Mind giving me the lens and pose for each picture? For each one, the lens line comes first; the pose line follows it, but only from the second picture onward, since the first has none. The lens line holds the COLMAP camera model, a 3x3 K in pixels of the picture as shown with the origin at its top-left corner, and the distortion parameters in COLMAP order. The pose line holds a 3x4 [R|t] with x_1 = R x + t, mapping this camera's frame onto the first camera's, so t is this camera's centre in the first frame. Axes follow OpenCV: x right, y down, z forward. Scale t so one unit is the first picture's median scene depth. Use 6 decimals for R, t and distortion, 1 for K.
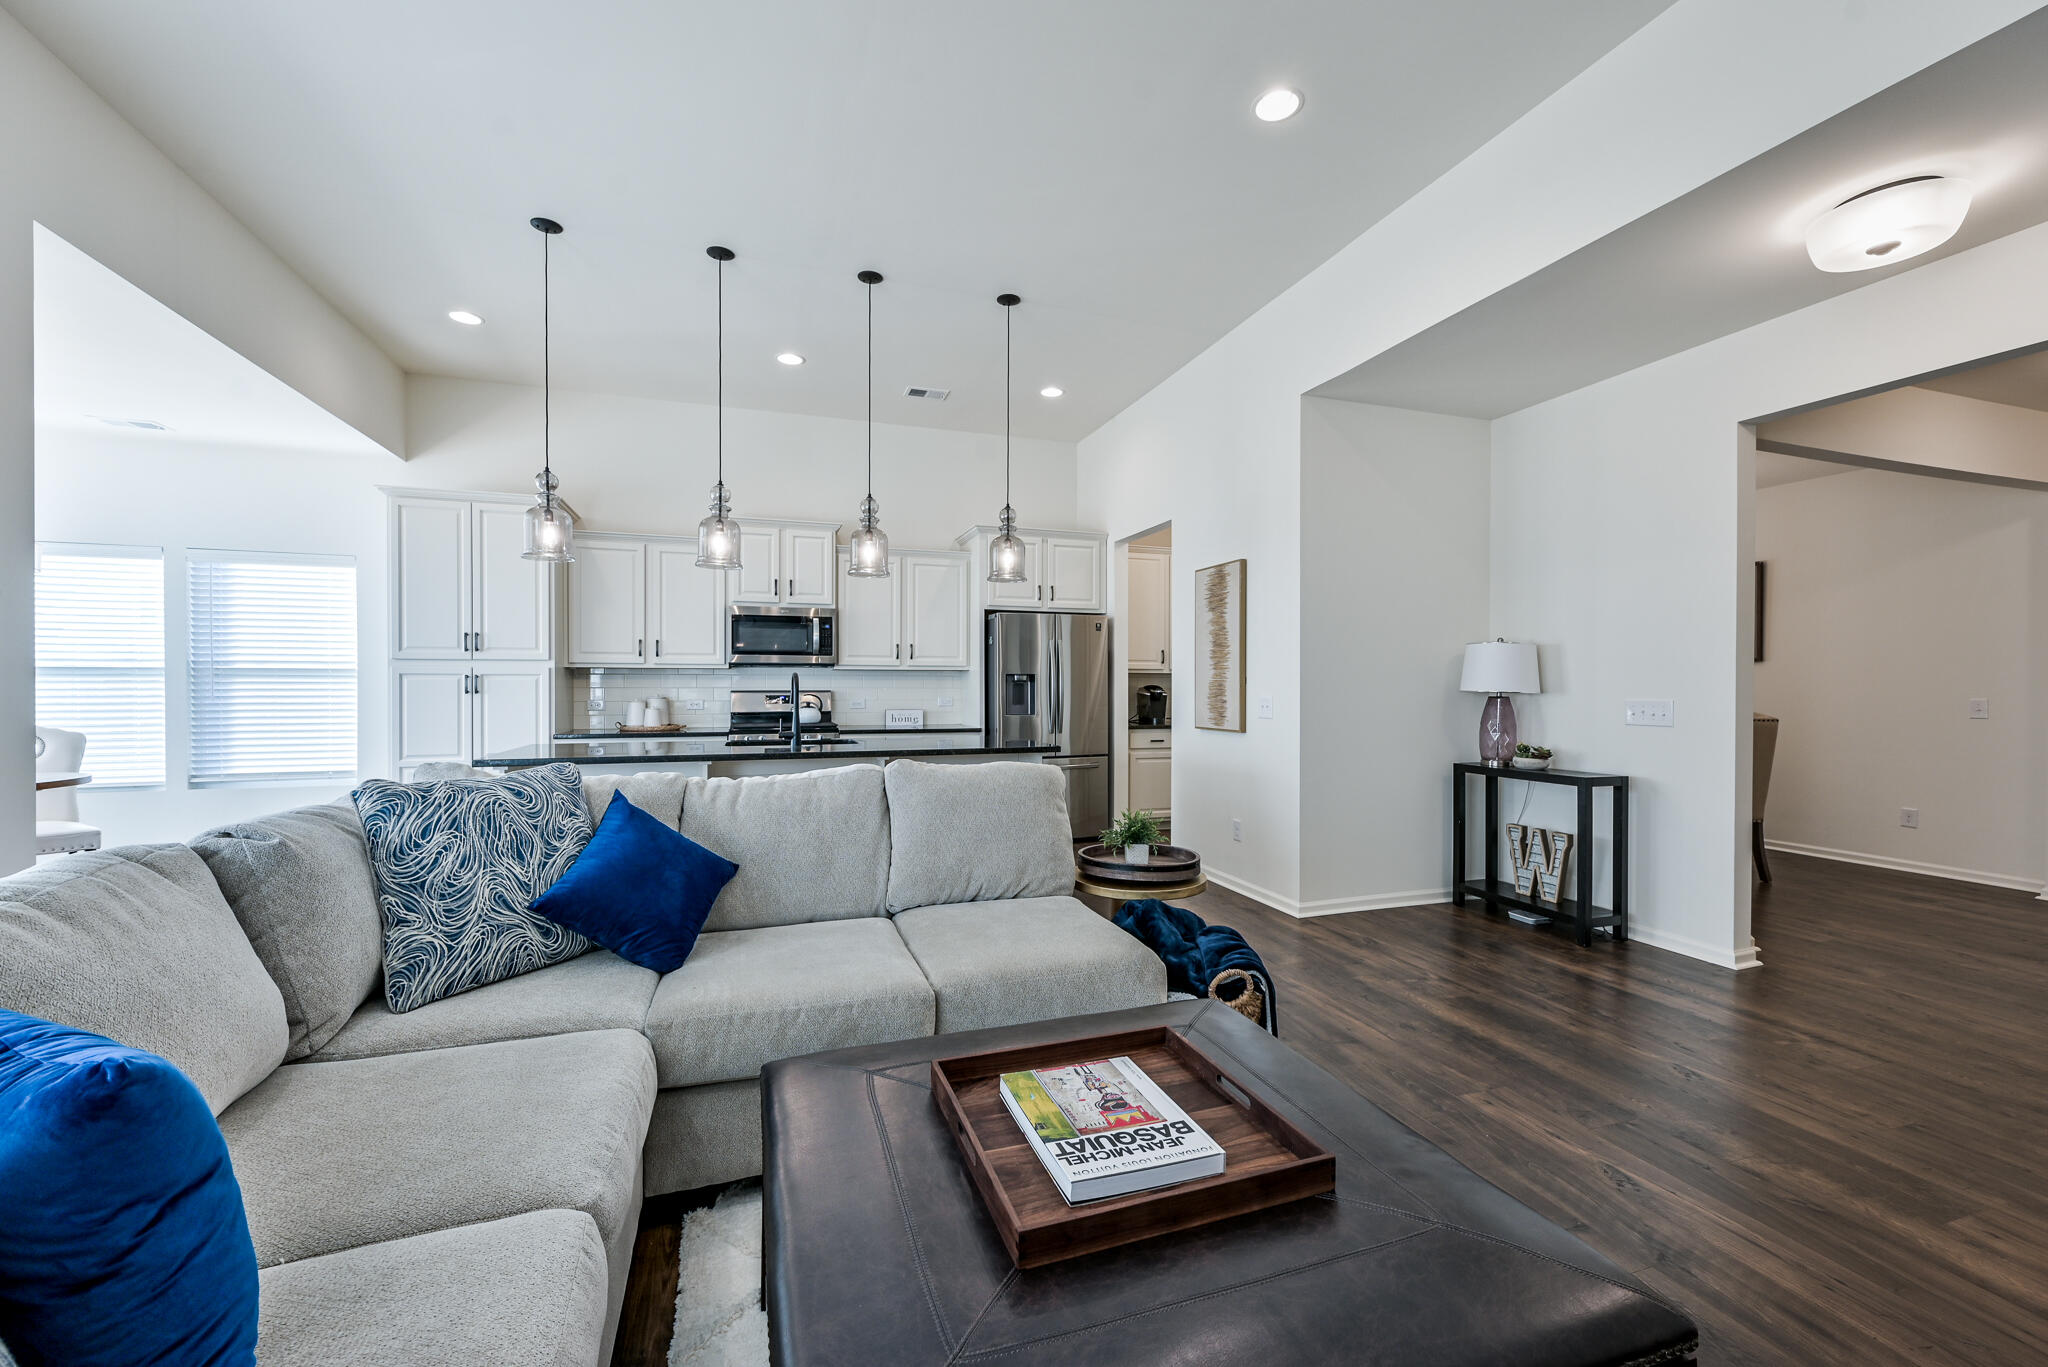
lens RADIAL K [[801.6, 0, 1022.6], [0, 801.6, 694.4], [0, 0, 1]] dist [0.003335, 0.000180]
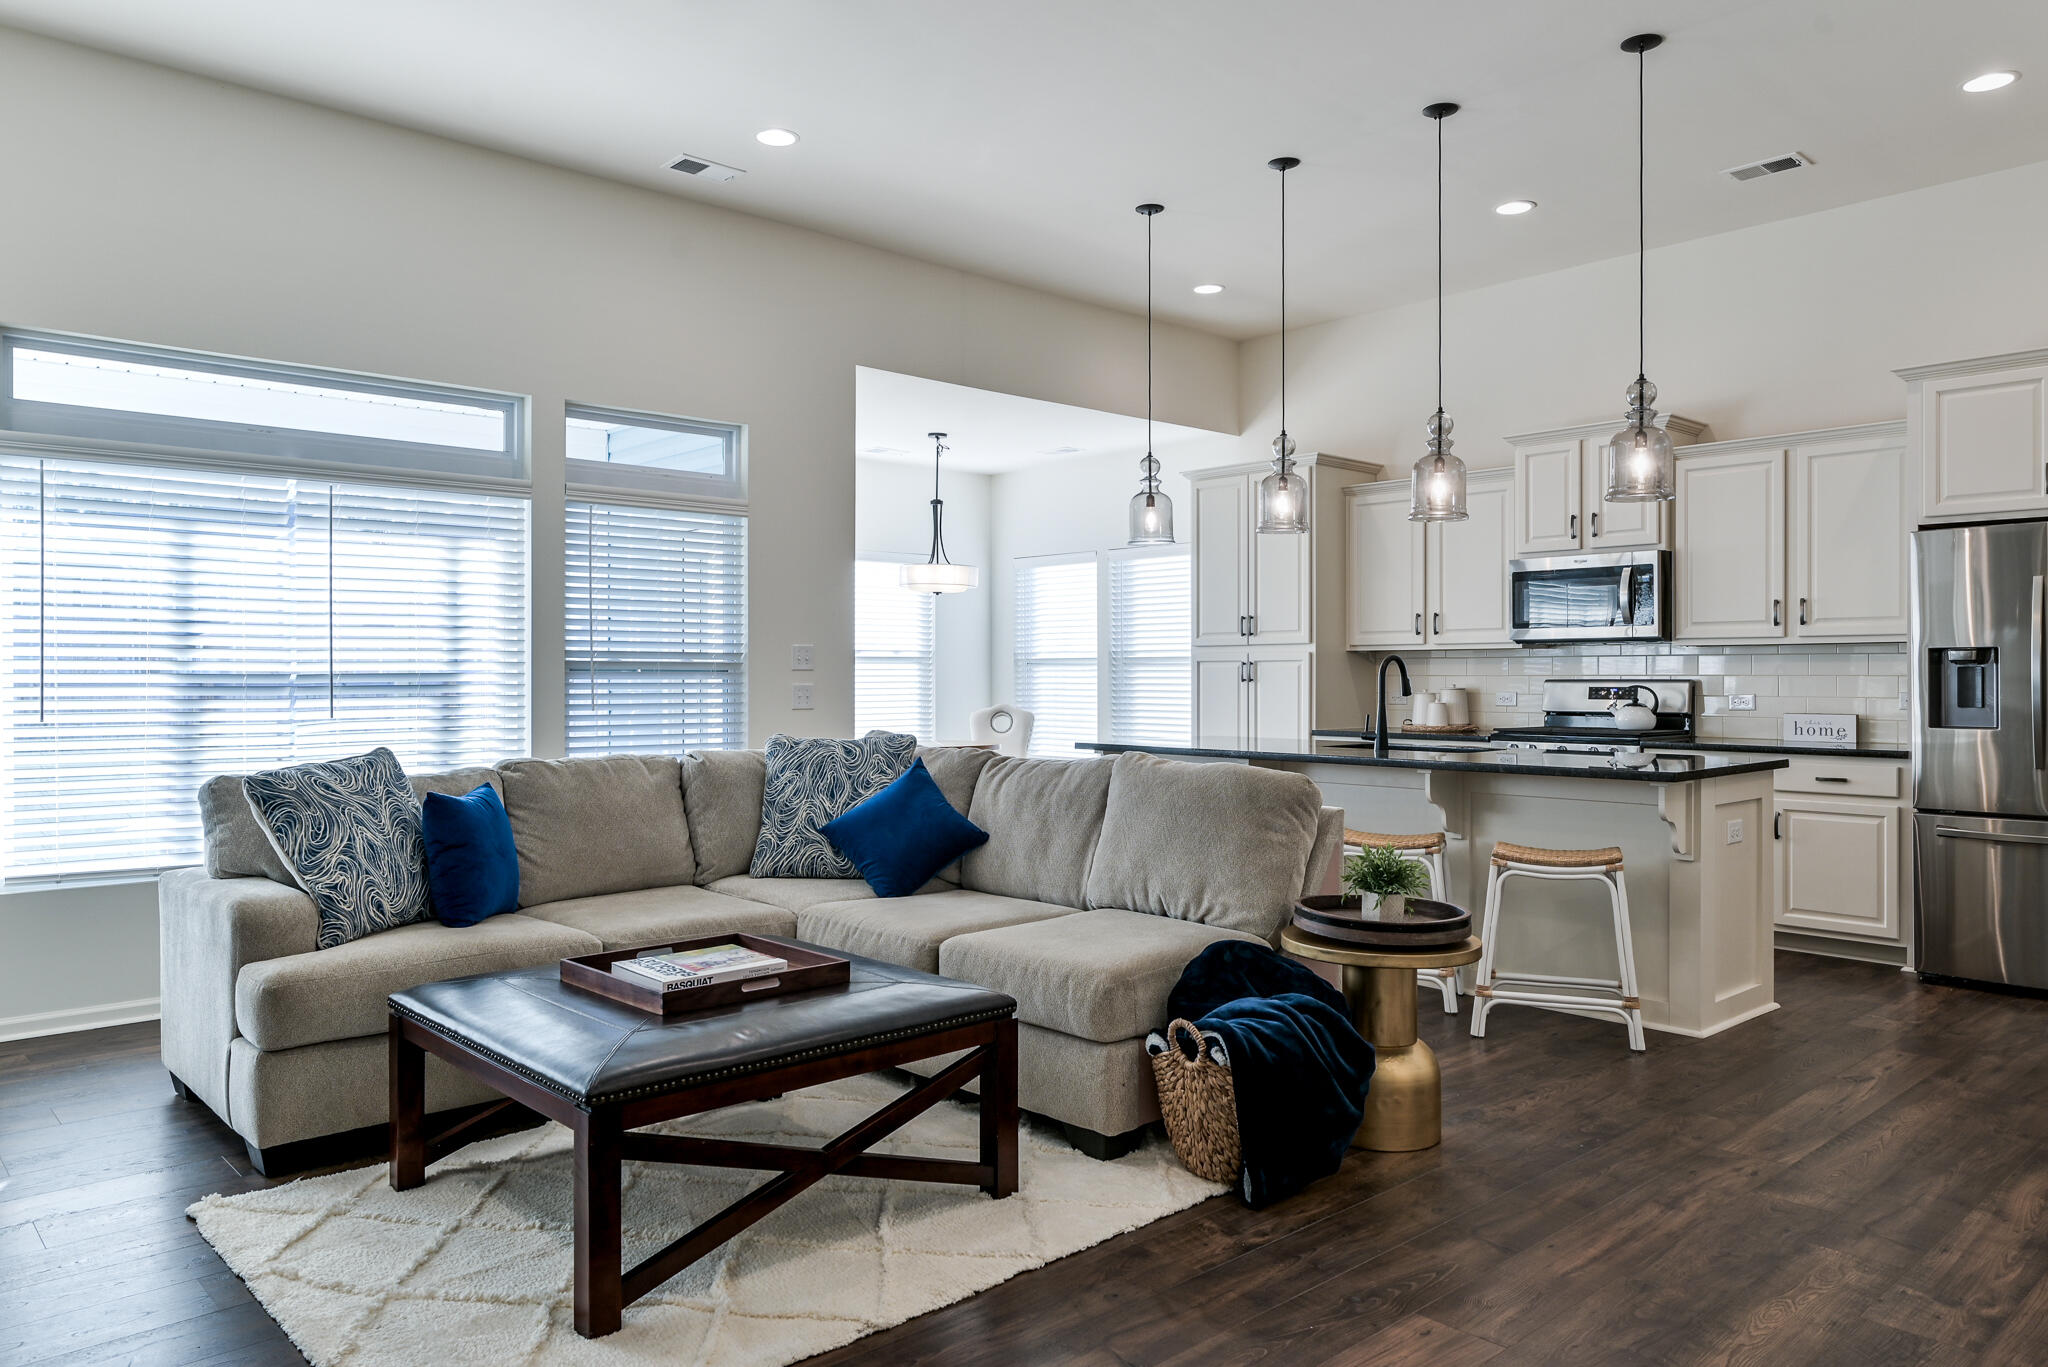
lens RADIAL K [[1391.9, 0, 1058.4], [0, 1391.9, 680.9], [0, 0, 1]] dist [-0.004472, -0.009917]
pose [[0.423230, 0.002472, -0.906019, 0.680104], [-0.008529, 0.999963, -0.001255, 0.001618], [0.905982, 0.008258, 0.423235, 0.132506]]
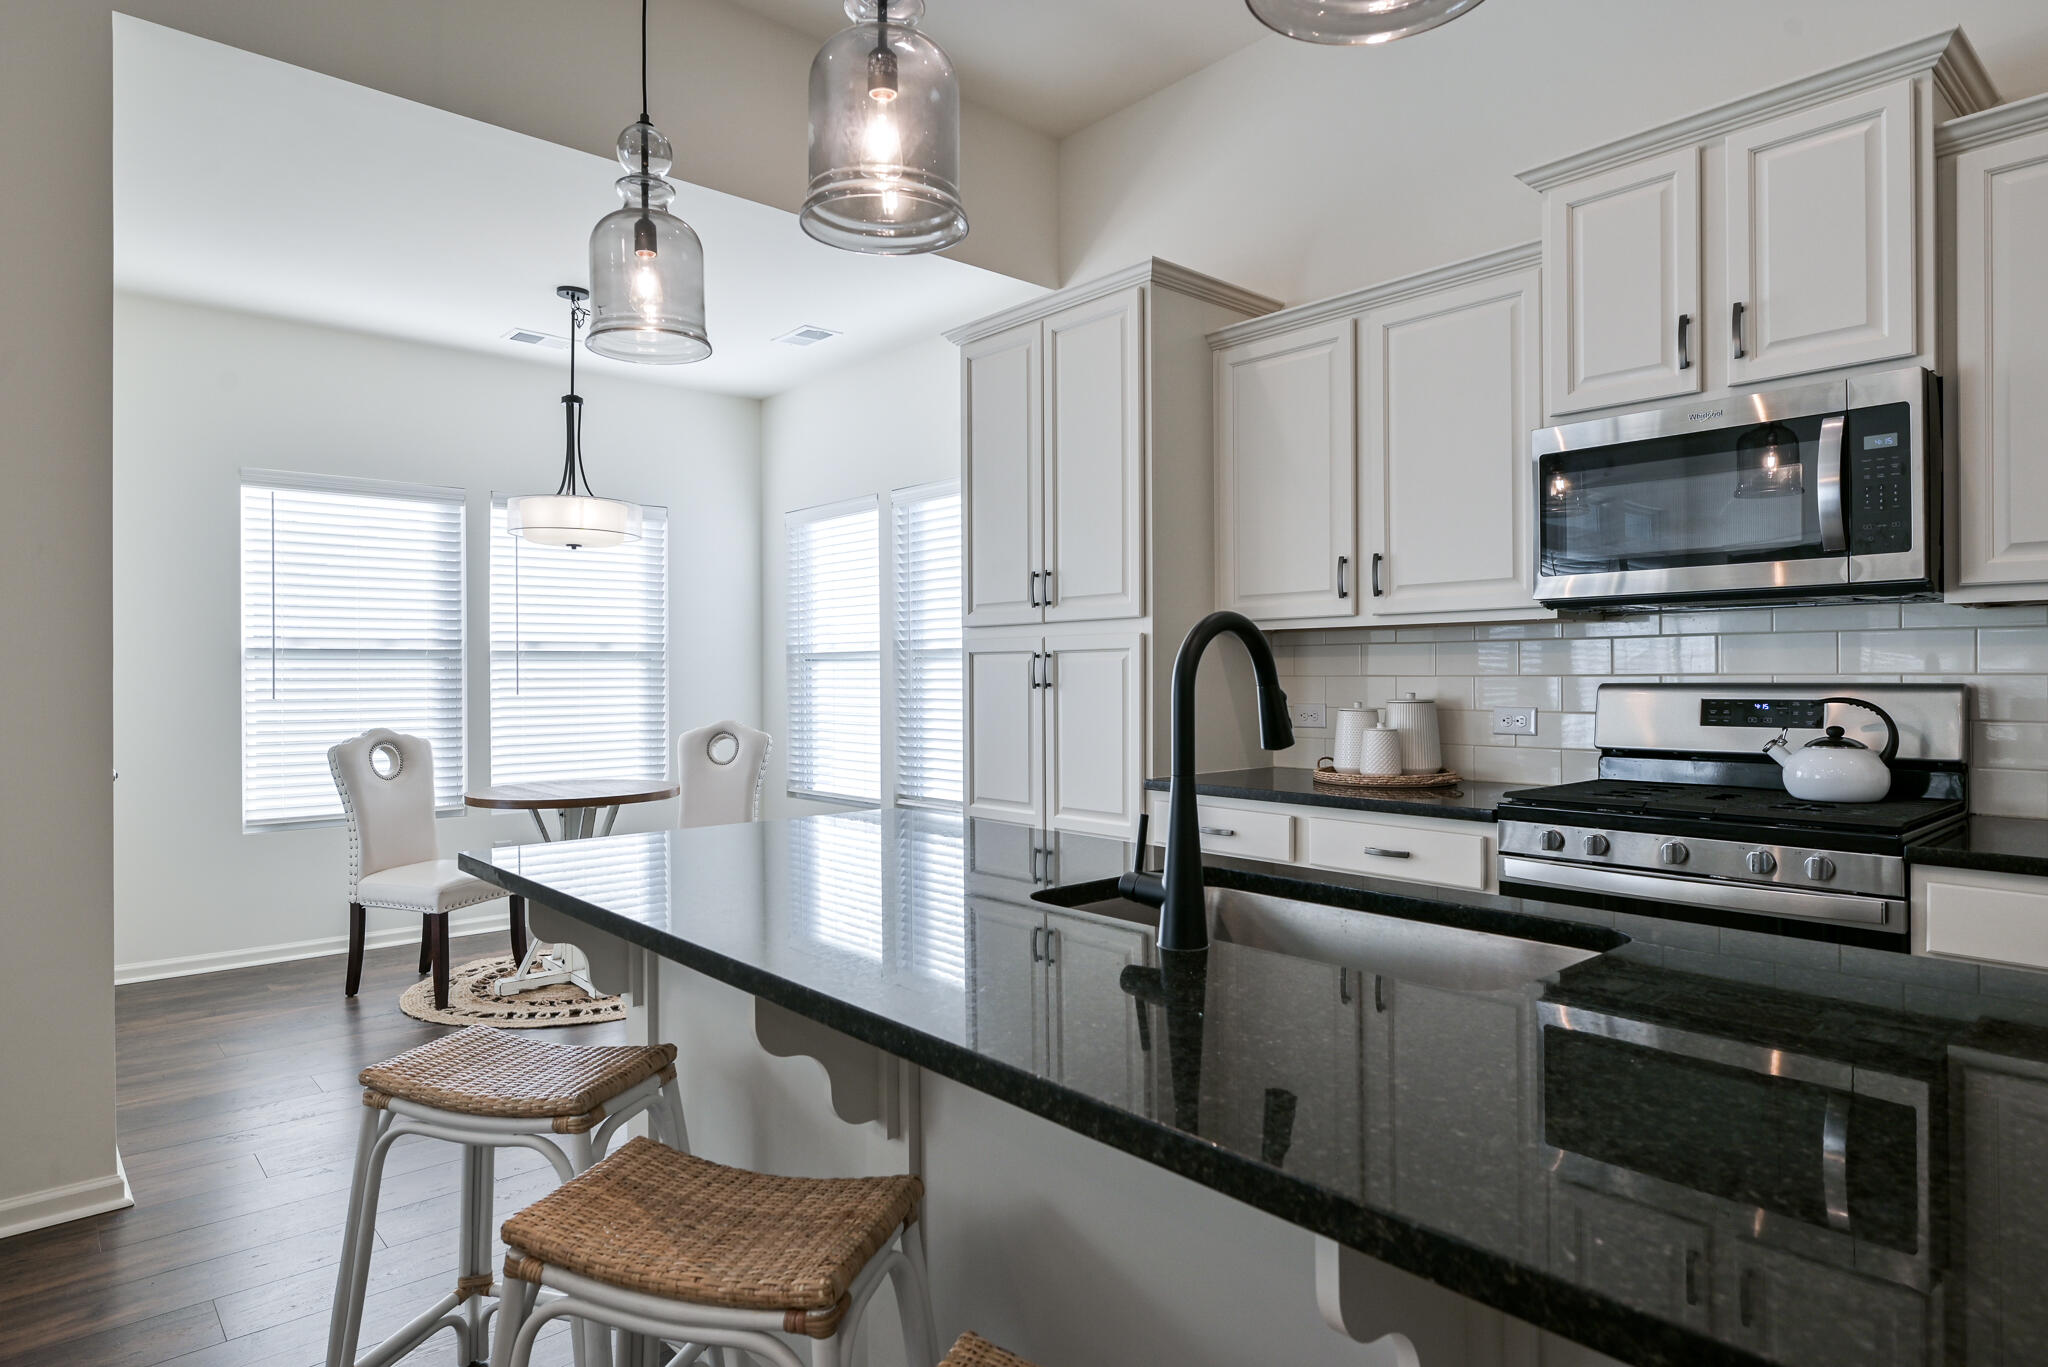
lens RADIAL K [[1147.1, 0, 1044.8], [0, 1147.1, 672.1], [0, 0, 1]] dist [0.004157, 0.000106]
pose [[0.400505, -0.004426, -0.916284, -0.006928], [-0.004528, 0.999967, -0.006809, -0.006648], [0.916283, 0.006876, 0.400472, 0.719940]]
